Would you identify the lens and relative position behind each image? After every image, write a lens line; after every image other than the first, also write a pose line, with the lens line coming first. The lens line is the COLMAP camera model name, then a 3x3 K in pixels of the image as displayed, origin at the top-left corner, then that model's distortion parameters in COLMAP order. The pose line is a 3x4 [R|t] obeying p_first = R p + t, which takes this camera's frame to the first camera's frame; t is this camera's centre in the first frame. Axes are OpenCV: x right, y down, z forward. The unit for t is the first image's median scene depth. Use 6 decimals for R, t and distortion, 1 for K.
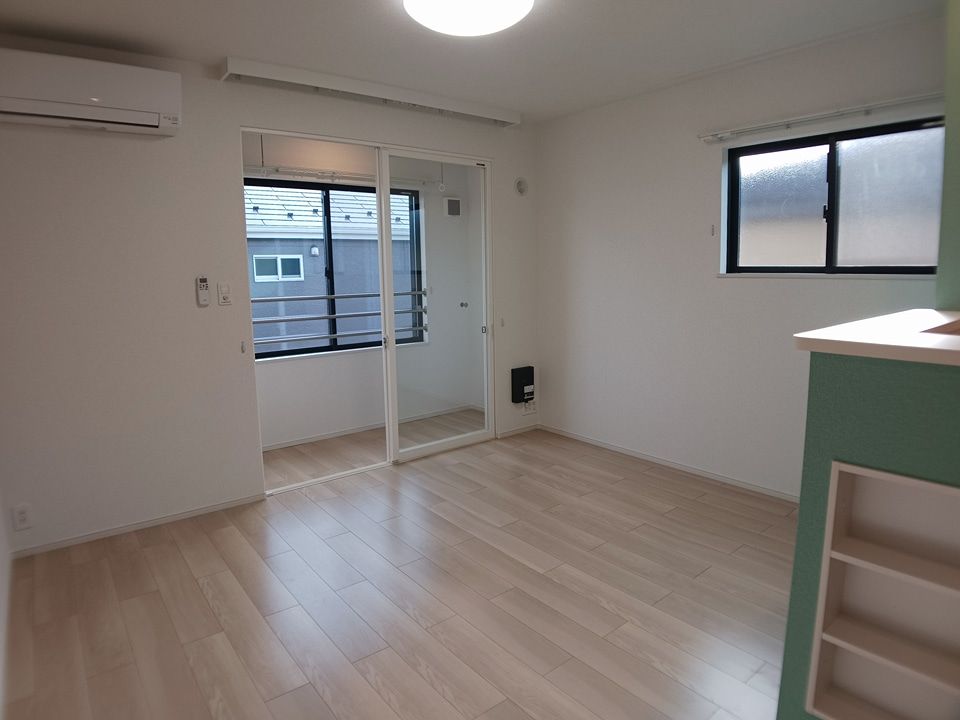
lens RADIAL K [[582.2, 0, 481.6], [0, 582.2, 354.6], [0, 0, 1]] dist [-0.000902, -0.000159]
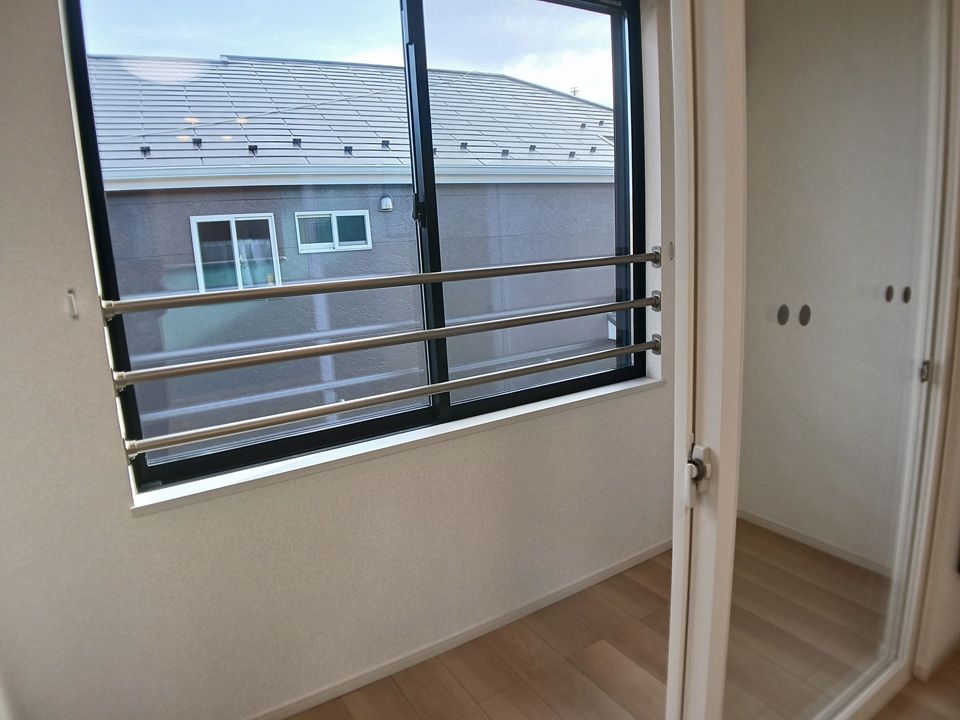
lens RADIAL K [[606.1, 0, 480.0], [0, 606.1, 360.0], [0, 0, 1]] dist [-0.004012, -0.001047]
pose [[0.991026, -0.012332, -0.133098, -0.118787], [0.019408, 0.998458, 0.052001, -0.044243], [0.132252, -0.054118, 0.989738, 0.418209]]
